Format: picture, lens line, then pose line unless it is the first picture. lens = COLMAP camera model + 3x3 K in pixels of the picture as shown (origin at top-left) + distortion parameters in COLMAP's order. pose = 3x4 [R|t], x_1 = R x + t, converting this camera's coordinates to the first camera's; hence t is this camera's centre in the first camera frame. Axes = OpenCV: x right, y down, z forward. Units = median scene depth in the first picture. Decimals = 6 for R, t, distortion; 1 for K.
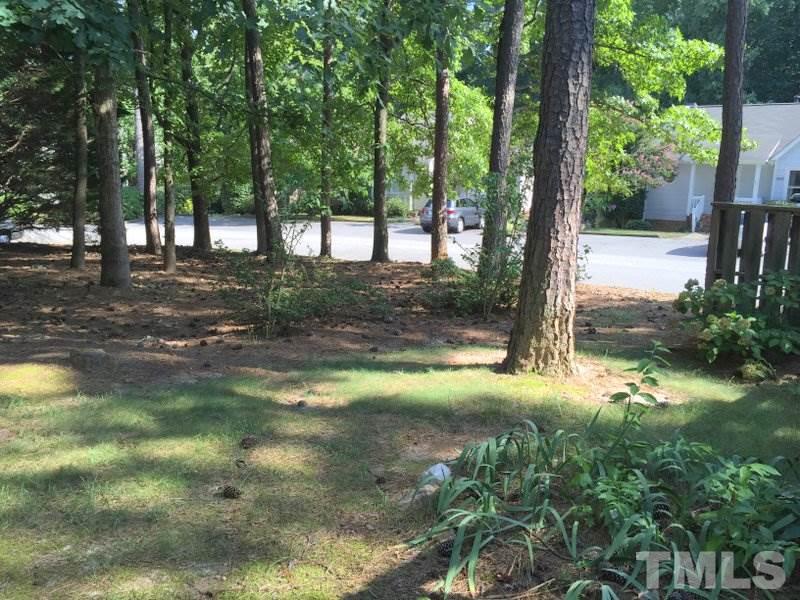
lens RADIAL K [[689.5, 0, 399.8], [0, 689.5, 300.5], [0, 0, 1]] dist [0.052841, -0.038392]
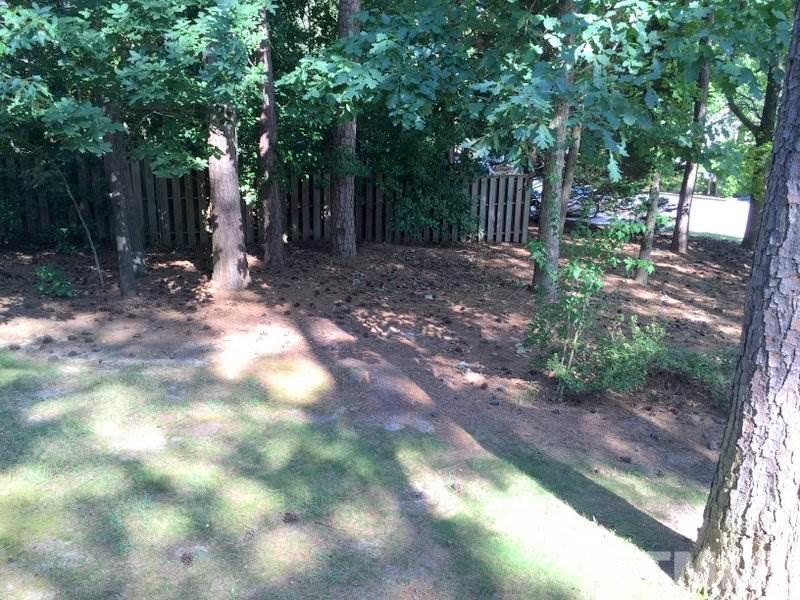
lens RADIAL K [[689.5, 0, 399.3], [0, 689.5, 299.1], [0, 0, 1]] dist [0.052841, -0.038392]
pose [[0.602495, 0.208971, -0.770279, 0.503912], [-0.152933, 0.977458, 0.145557, -0.244087], [0.783333, 0.030104, 0.620873, 0.350345]]
